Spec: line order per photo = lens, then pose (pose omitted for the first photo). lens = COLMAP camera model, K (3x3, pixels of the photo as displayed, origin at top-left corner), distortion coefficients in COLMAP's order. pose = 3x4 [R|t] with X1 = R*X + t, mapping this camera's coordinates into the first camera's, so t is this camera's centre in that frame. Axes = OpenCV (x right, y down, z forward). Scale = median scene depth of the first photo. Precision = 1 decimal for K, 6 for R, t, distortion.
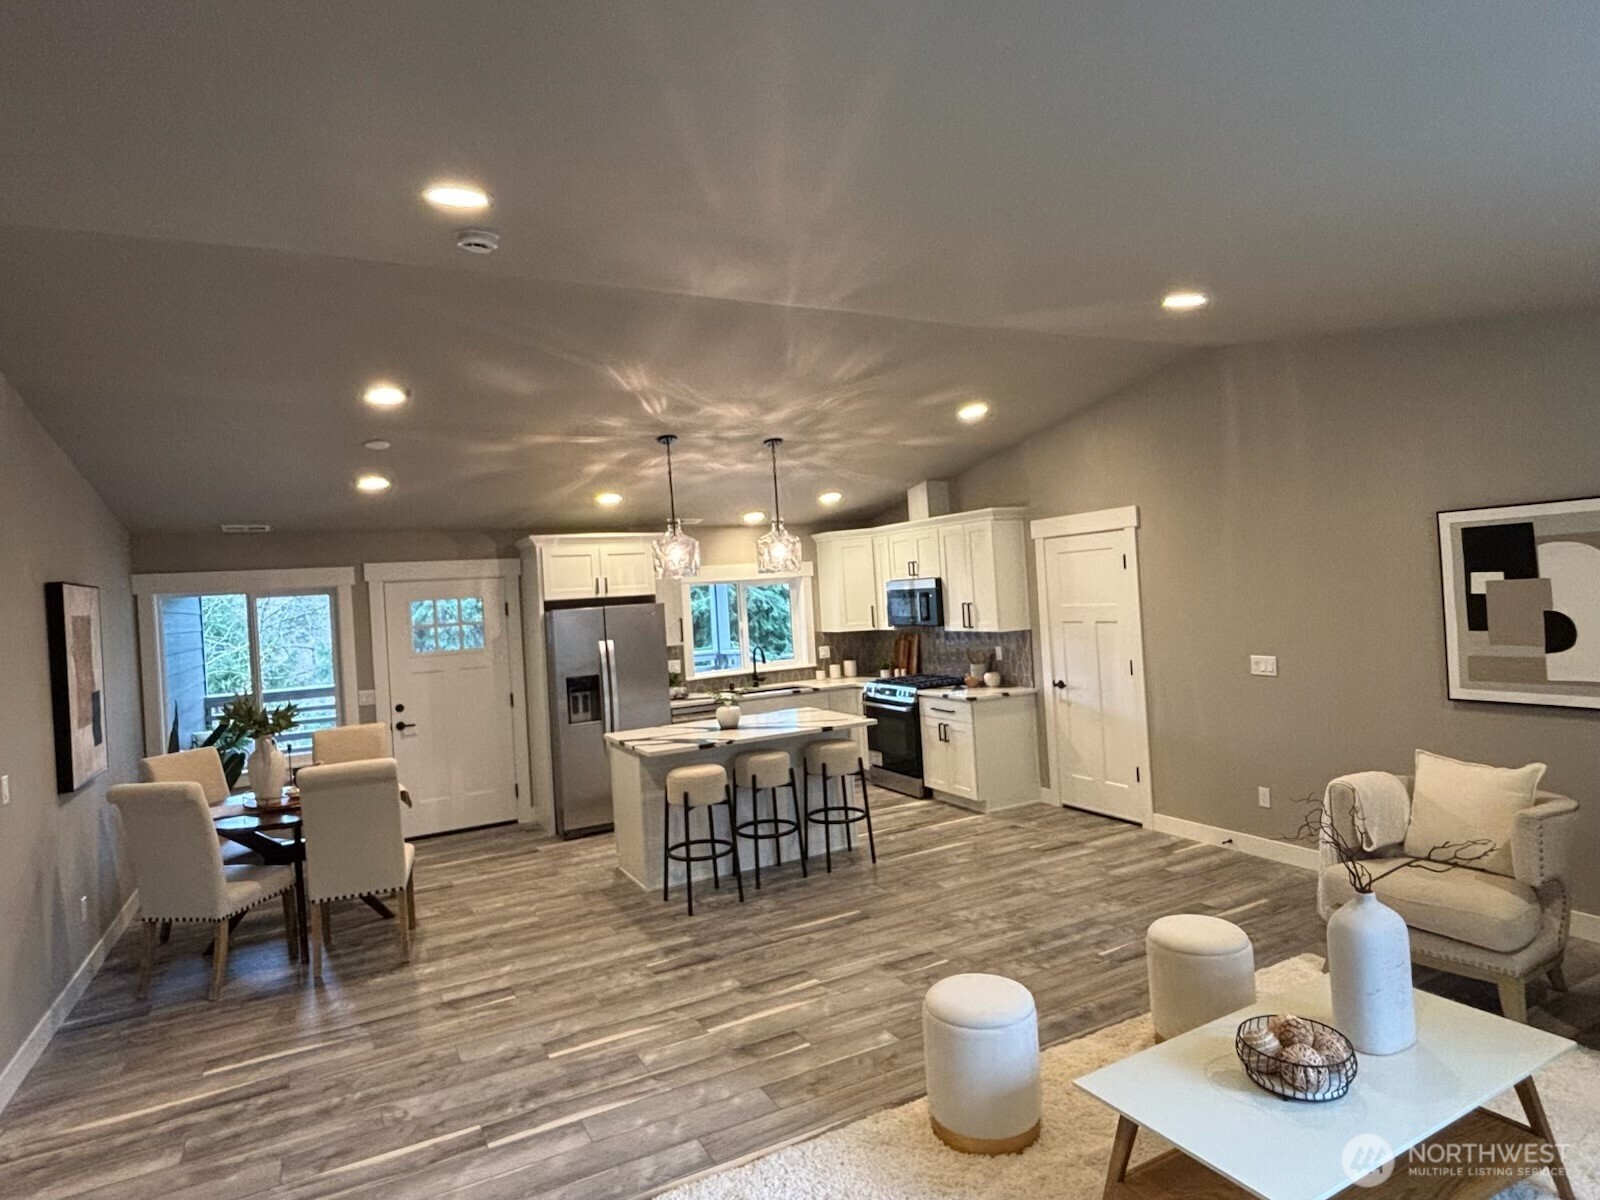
lens RADIAL K [[899.5, 0, 798.1], [0, 899.5, 595.1], [0, 0, 1]] dist [0.003702, -0.008381]
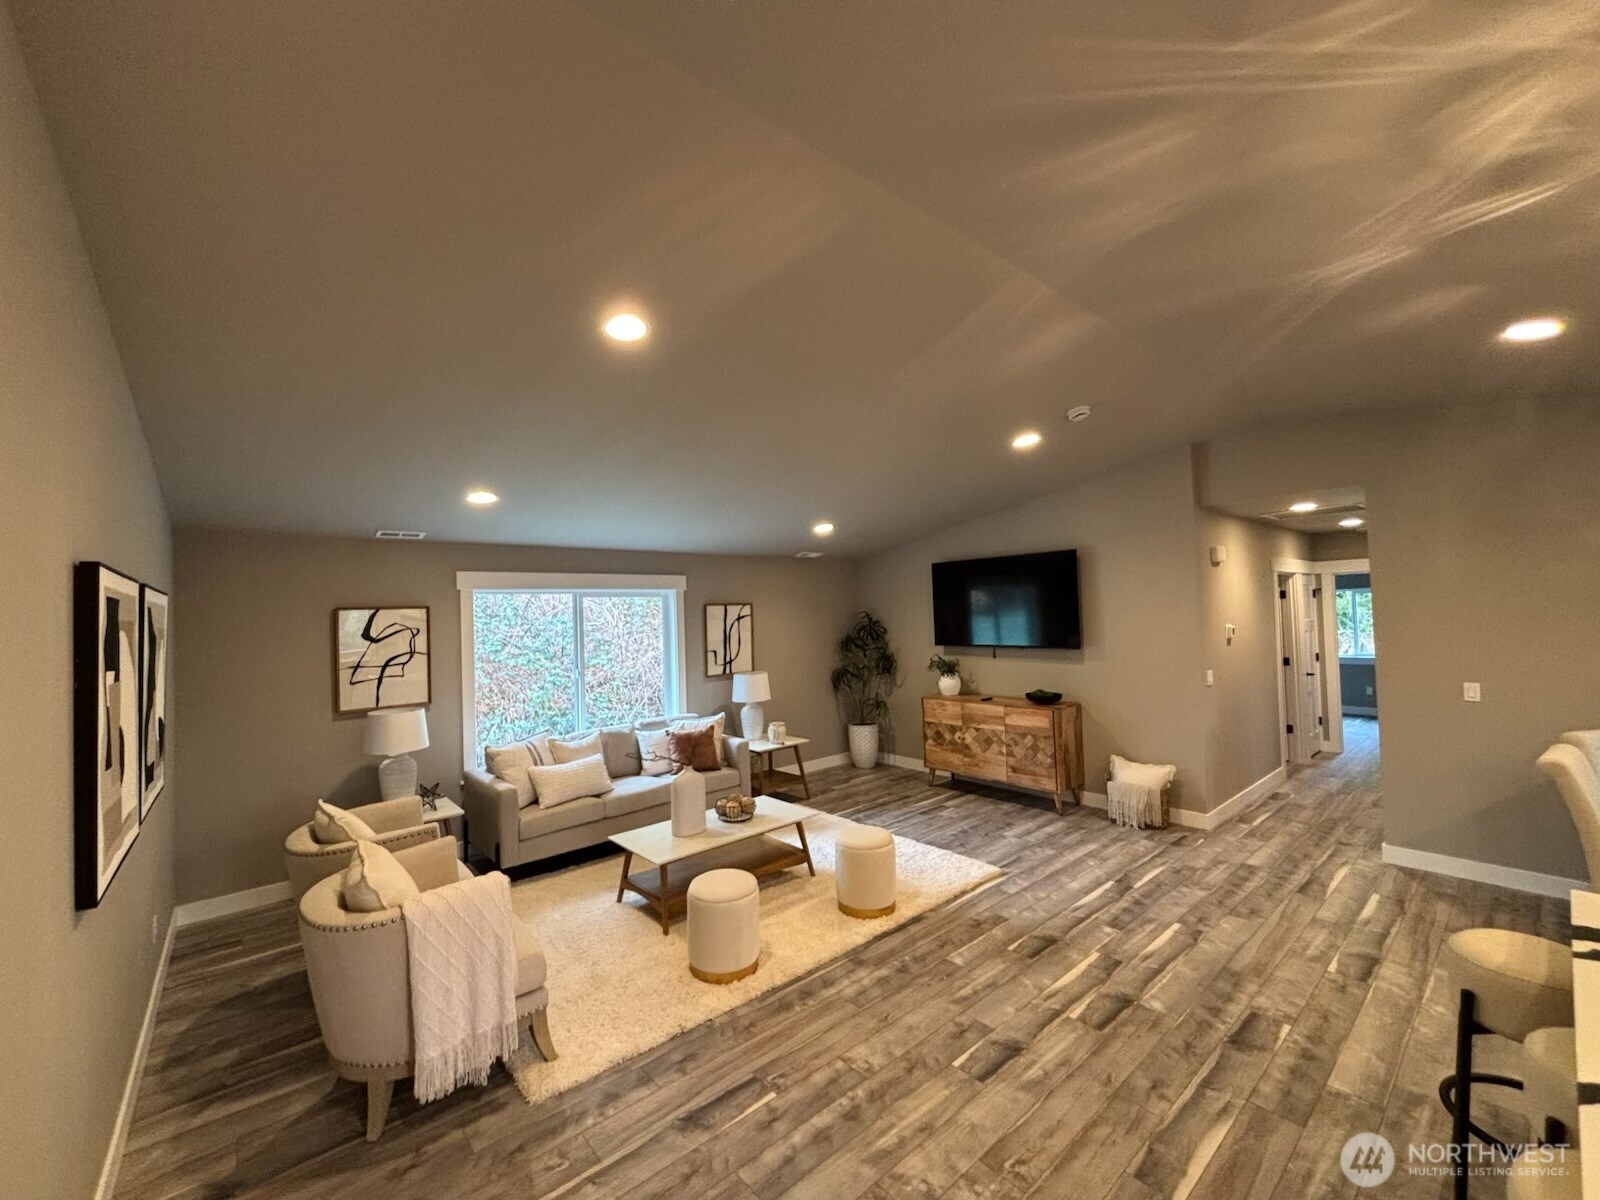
lens RADIAL K [[642.3, 0, 796.3], [0, 642.3, 607.9], [0, 0, 1]] dist [0.000622, 0.000581]
pose [[-0.973139, 0.089531, -0.212095, 0.308541], [0.092115, 0.995746, -0.002309, -0.021299], [0.210986, -0.021784, -0.977246, 1.214057]]
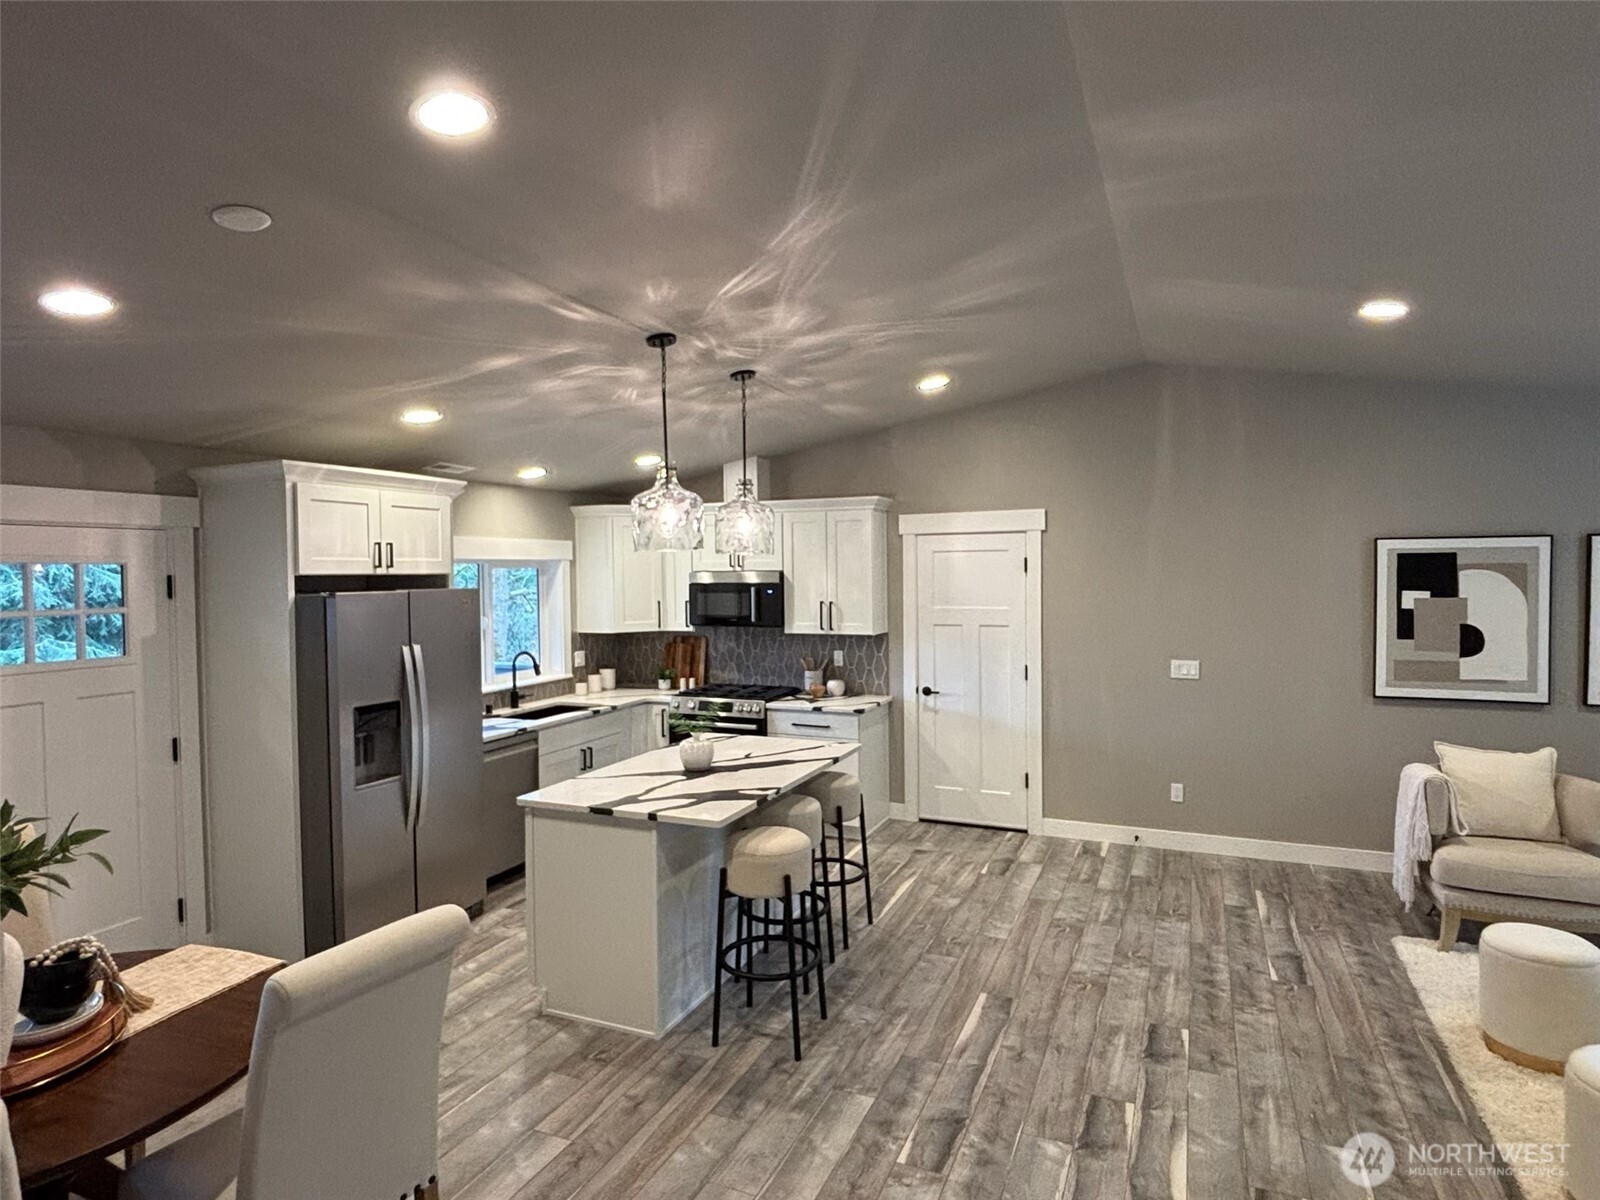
lens RADIAL K [[899.5, 0, 799.3], [0, 899.5, 596.9], [0, 0, 1]] dist [0.003702, -0.008381]
pose [[0.781947, 0.033363, 0.622452, -0.506513], [-0.034925, 0.999343, -0.009690, 0.018453], [-0.622366, -0.014162, 0.782598, 0.446632]]
